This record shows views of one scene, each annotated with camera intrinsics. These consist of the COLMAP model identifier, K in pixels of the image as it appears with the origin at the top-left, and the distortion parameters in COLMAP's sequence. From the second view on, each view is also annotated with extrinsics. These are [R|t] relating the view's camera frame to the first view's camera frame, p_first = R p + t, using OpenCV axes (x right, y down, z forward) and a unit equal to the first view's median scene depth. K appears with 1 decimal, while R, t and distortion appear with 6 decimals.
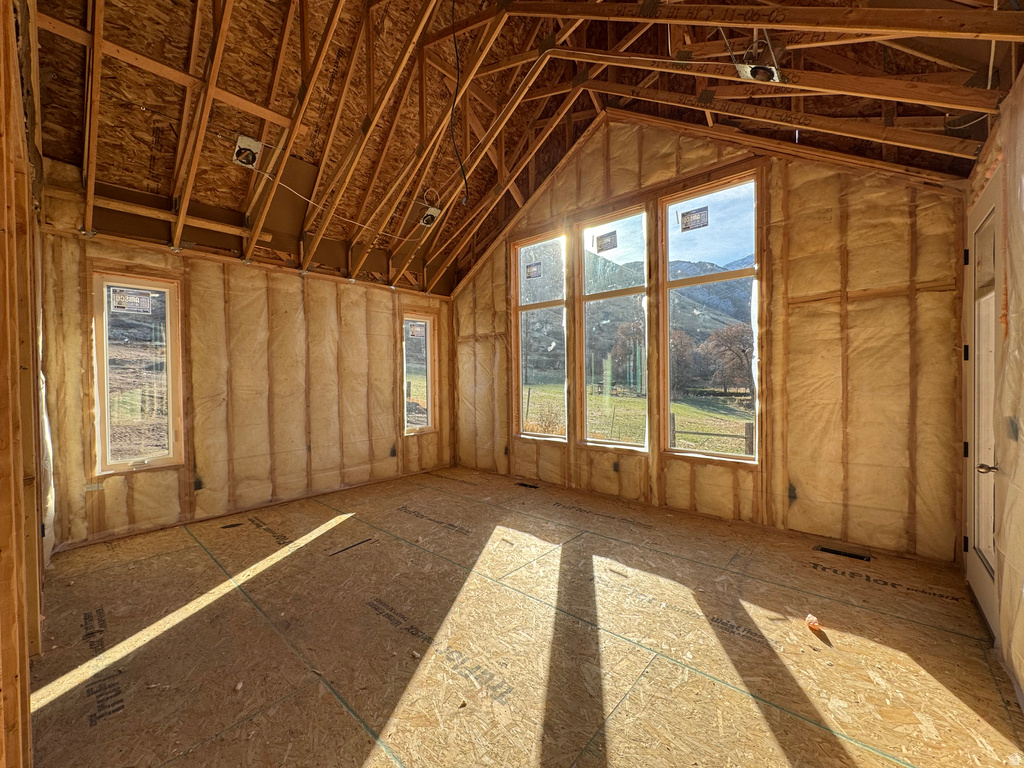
lens RADIAL K [[407.8, 0, 510.1], [0, 407.8, 384.4], [0, 0, 1]] dist [-0.000874, 0.000132]
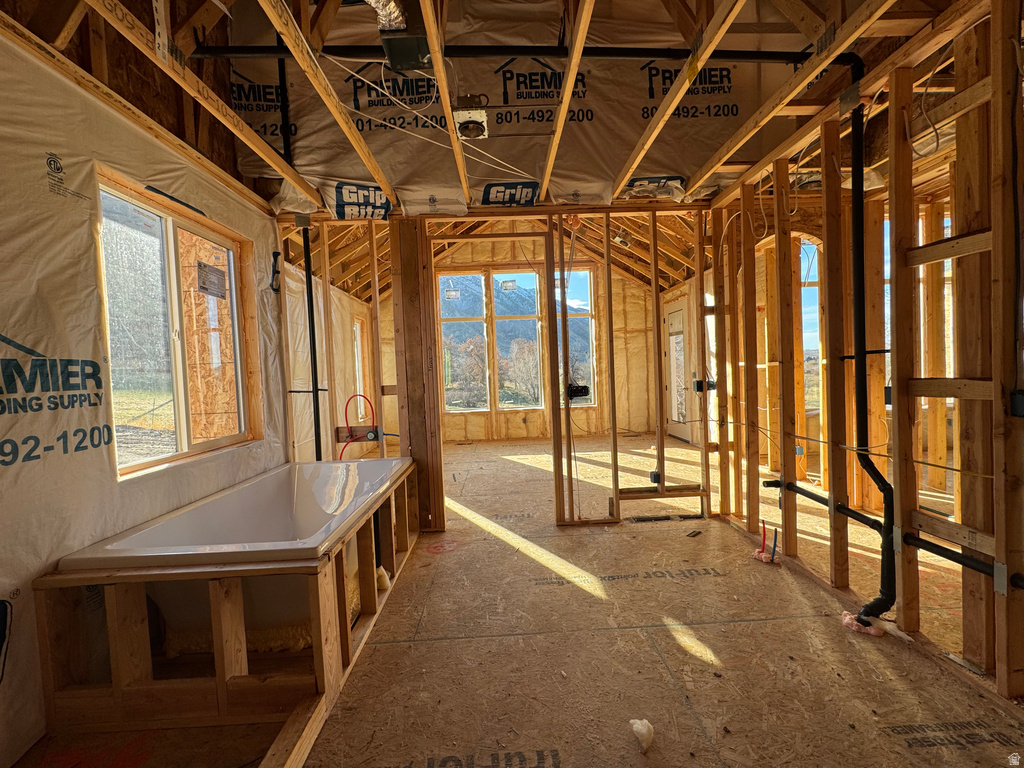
lens RADIAL K [[407.8, 0, 514.4], [0, 407.8, 380.6], [0, 0, 1]] dist [-0.000874, 0.000132]
pose [[0.725877, -0.046541, 0.686249, -1.297463], [0.044731, 0.998790, 0.020424, 0.000434], [-0.686369, 0.015871, 0.727080, -0.285333]]
